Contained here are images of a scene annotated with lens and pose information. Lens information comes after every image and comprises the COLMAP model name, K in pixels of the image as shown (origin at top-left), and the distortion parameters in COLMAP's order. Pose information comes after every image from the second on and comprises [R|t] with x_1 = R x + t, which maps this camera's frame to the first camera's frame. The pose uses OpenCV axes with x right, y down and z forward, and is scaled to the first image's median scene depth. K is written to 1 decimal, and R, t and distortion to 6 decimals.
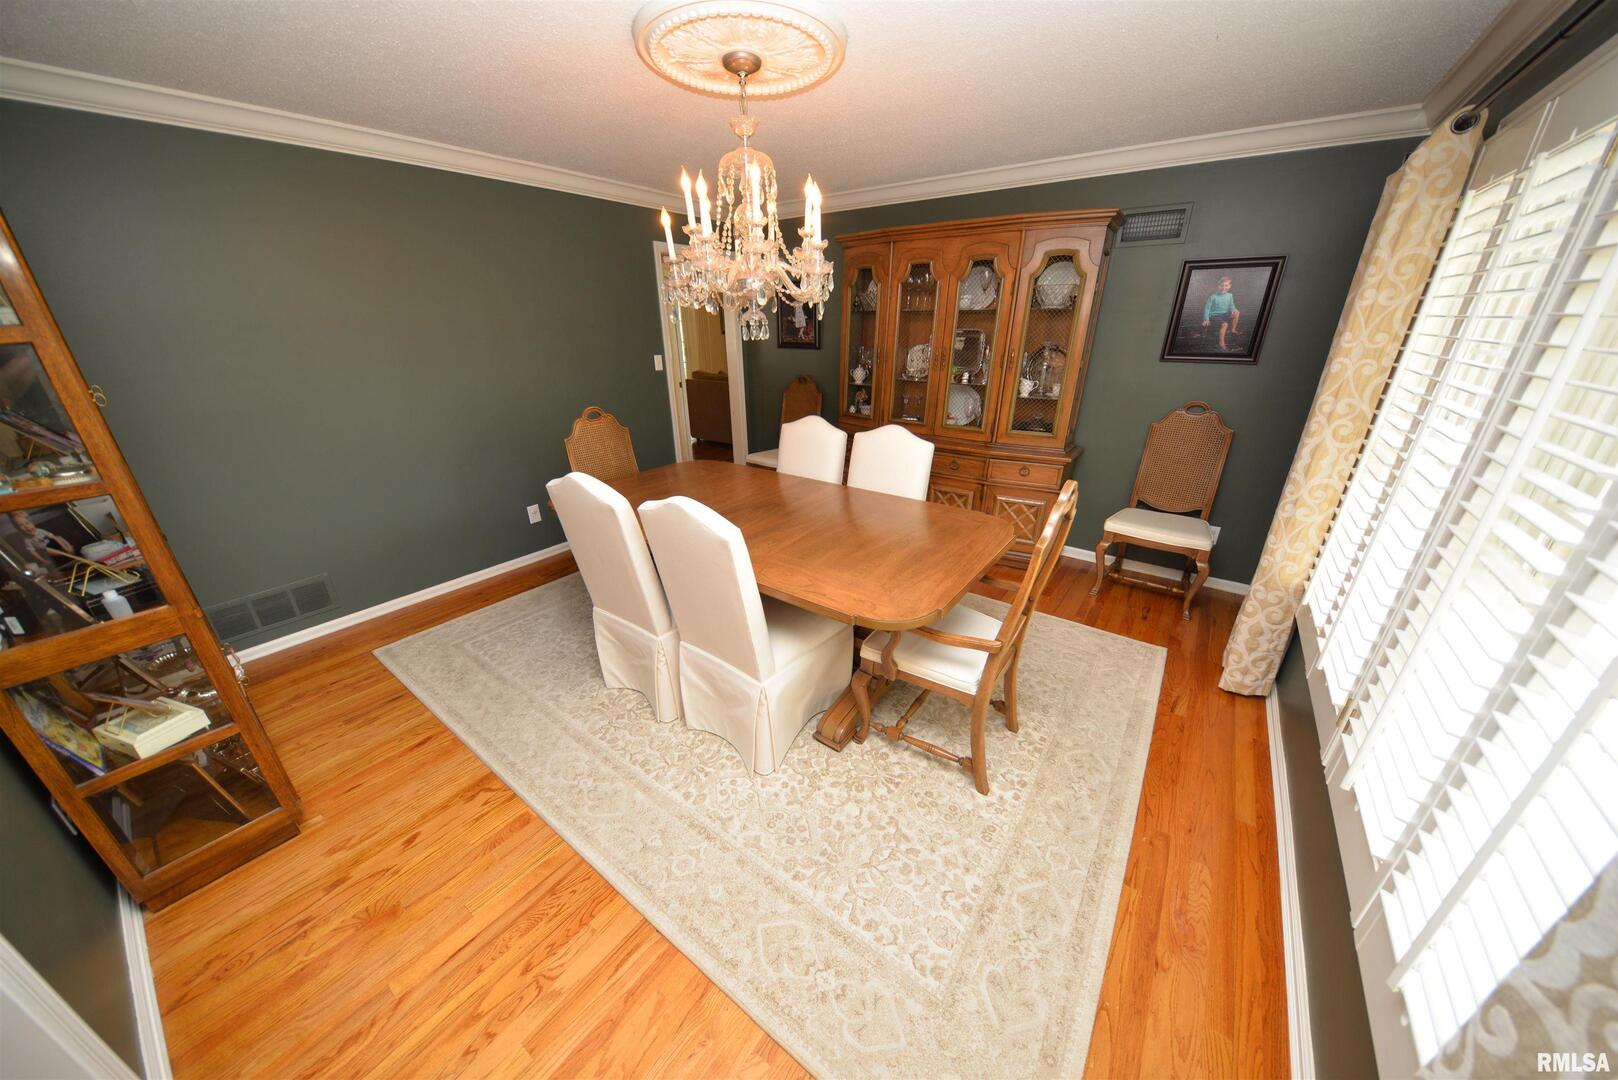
lens RADIAL K [[530.3, 0, 810.2], [0, 530.3, 544.6], [0, 0, 1]] dist [-0.011837, -0.000915]
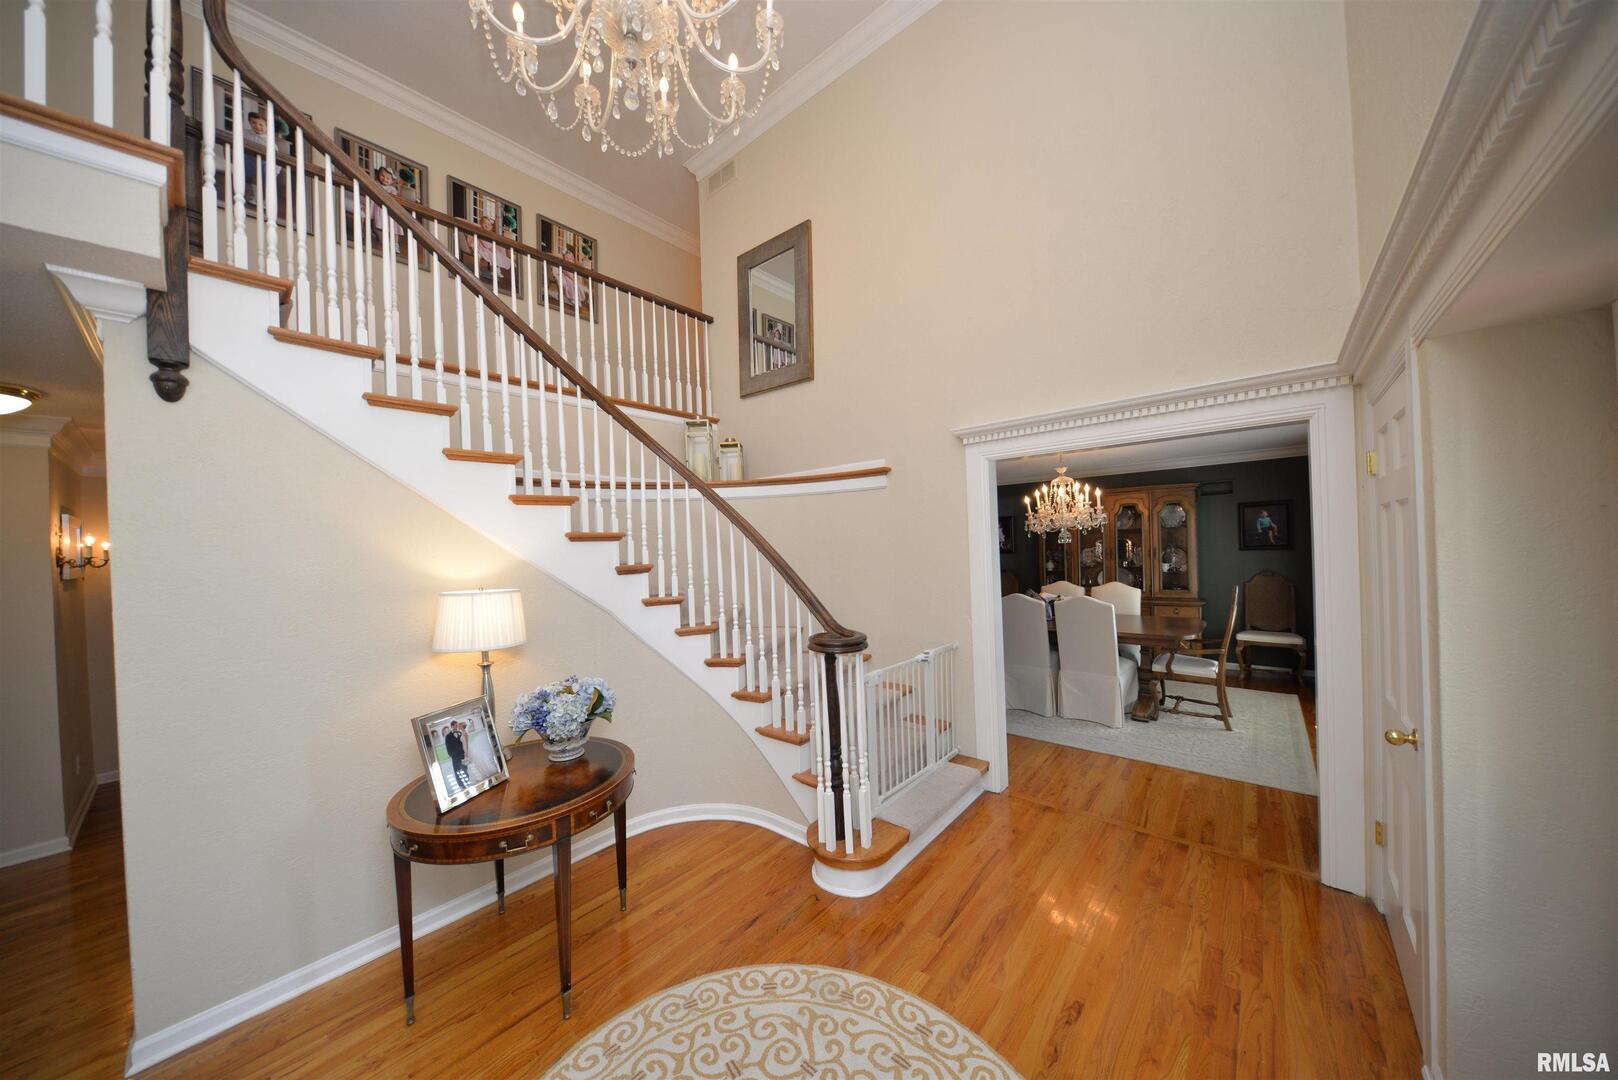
lens RADIAL K [[530.3, 0, 807.4], [0, 530.3, 539.8], [0, 0, 1]] dist [-0.011837, -0.000915]
pose [[0.996865, -0.027497, -0.074192, -0.789925], [-0.003627, 0.920805, -0.390006, 0.380965], [0.079040, 0.389052, 0.917819, -0.927007]]
